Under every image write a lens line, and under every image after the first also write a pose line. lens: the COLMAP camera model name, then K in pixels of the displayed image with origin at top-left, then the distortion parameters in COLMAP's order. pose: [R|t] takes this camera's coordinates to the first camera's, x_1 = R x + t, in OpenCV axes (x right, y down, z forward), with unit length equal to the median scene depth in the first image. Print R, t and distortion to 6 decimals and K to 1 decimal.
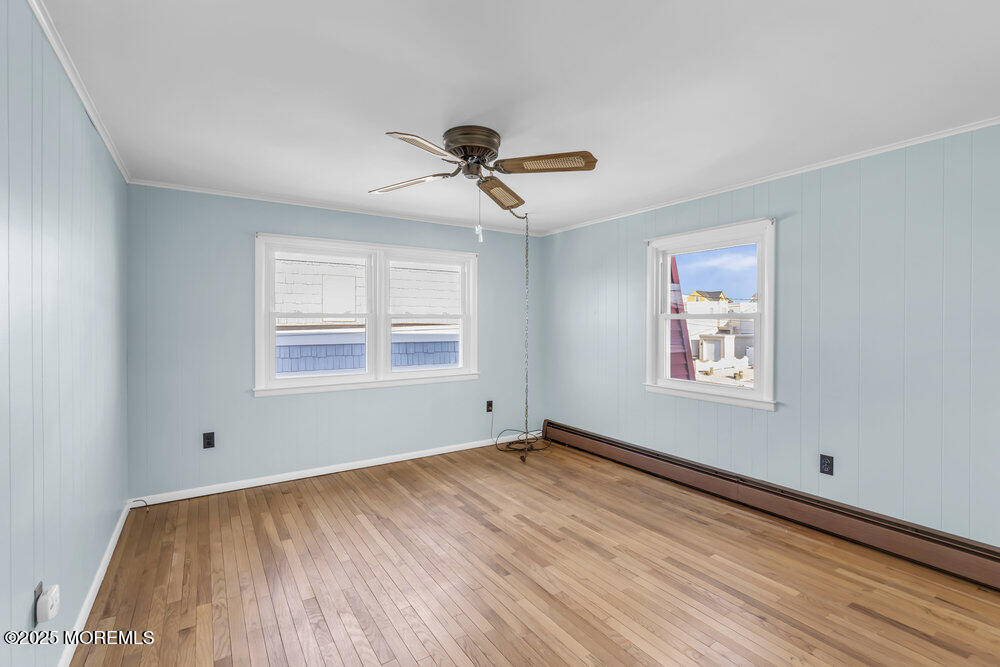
lens RADIAL K [[452.0, 0, 510.1], [0, 452.0, 326.0], [0, 0, 1]] dist [0.003358, 0.000950]
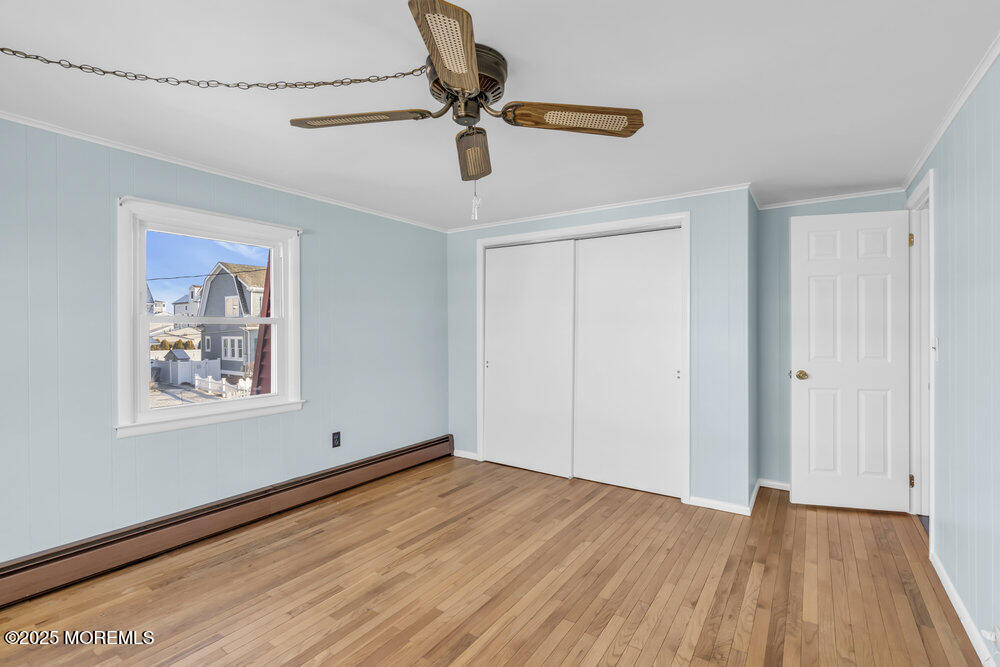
lens RADIAL K [[452.0, 0, 498.3], [0, 452.0, 330.5], [0, 0, 1]] dist [0.003358, 0.000950]
pose [[-0.347047, -0.002682, 0.937844, -0.683917], [0.010425, 0.999923, 0.006717, -0.003421], [-0.937790, 0.012108, -0.346993, 1.067301]]
